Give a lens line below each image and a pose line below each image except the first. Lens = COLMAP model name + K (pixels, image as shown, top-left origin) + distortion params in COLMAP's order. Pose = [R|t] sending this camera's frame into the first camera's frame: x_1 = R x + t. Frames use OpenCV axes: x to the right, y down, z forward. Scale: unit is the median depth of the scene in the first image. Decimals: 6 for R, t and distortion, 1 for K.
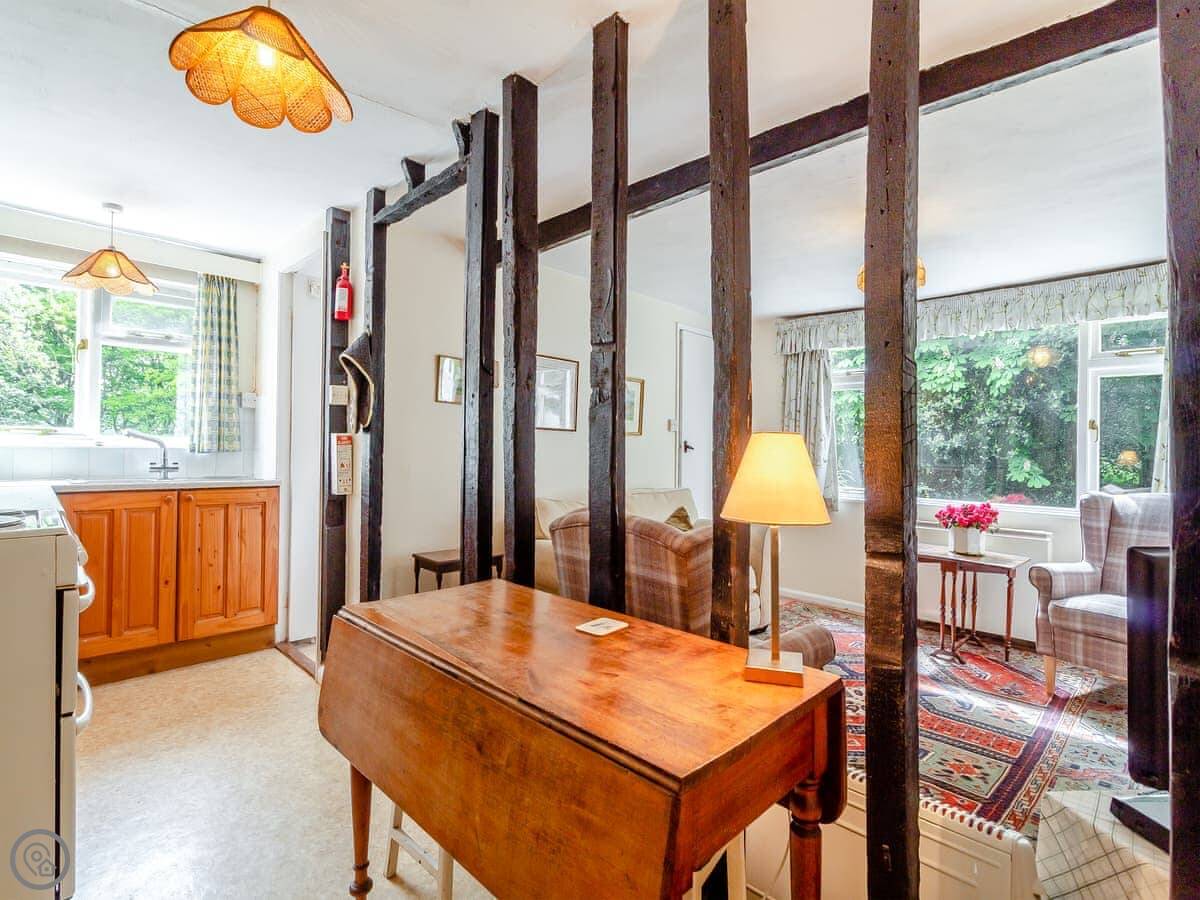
lens RADIAL K [[602.9, 0, 599.6], [0, 602.9, 467.4], [0, 0, 1]] dist [0.000549, 0.000221]
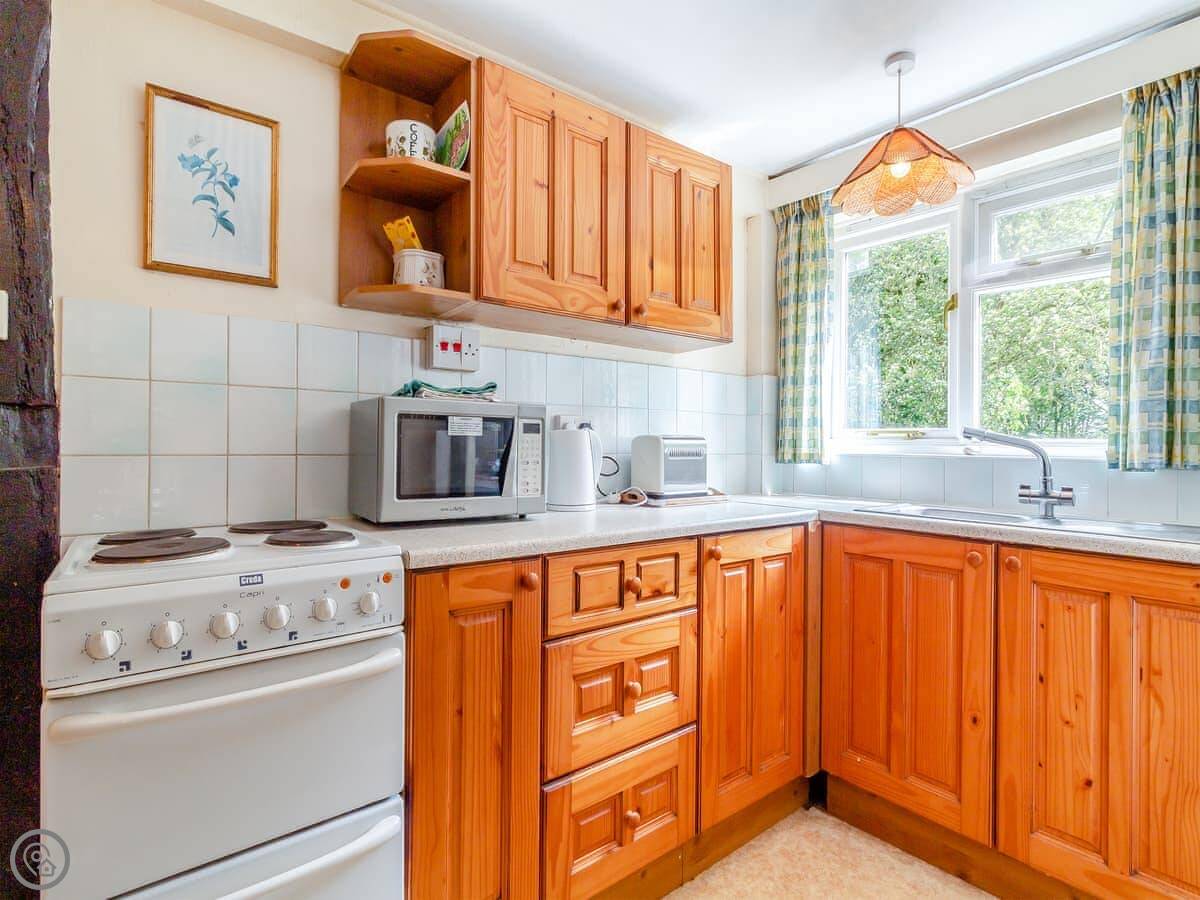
lens RADIAL K [[600.0, 0, 600.2], [0, 600.0, 438.9], [0, 0, 1]] dist [-0.002445, -0.000302]
pose [[-0.095529, -0.024852, -0.995116, -0.167553], [-0.044411, 0.998799, -0.020681, -0.022497], [0.994435, 0.042218, -0.096518, 0.691767]]
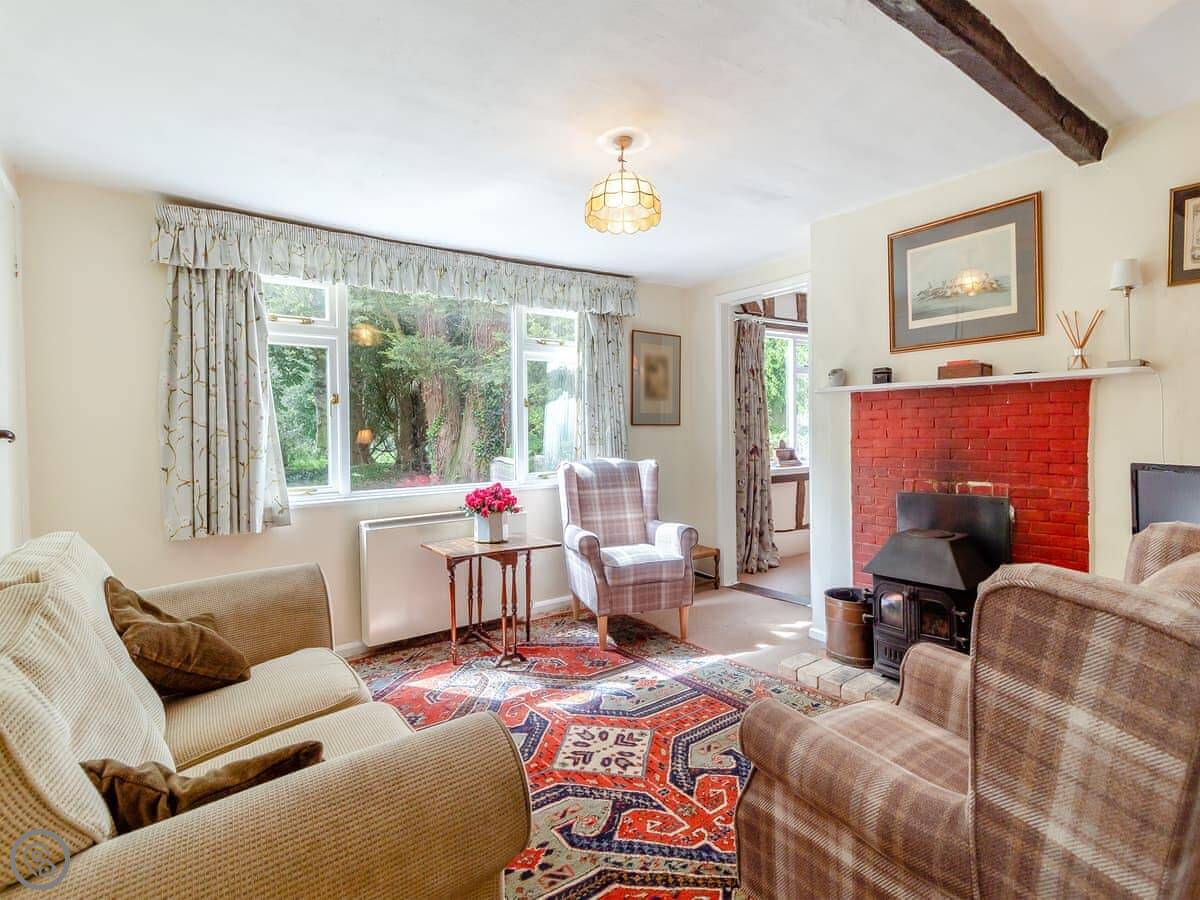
lens RADIAL K [[600.0, 0, 600.2], [0, 600.0, 438.9], [0, 0, 1]] dist [-0.002445, -0.000302]
pose [[0.147942, -0.033387, 0.988432, -0.292909], [0.052675, 0.998277, 0.025835, -0.029004], [-0.987592, 0.048243, 0.149446, 0.815929]]
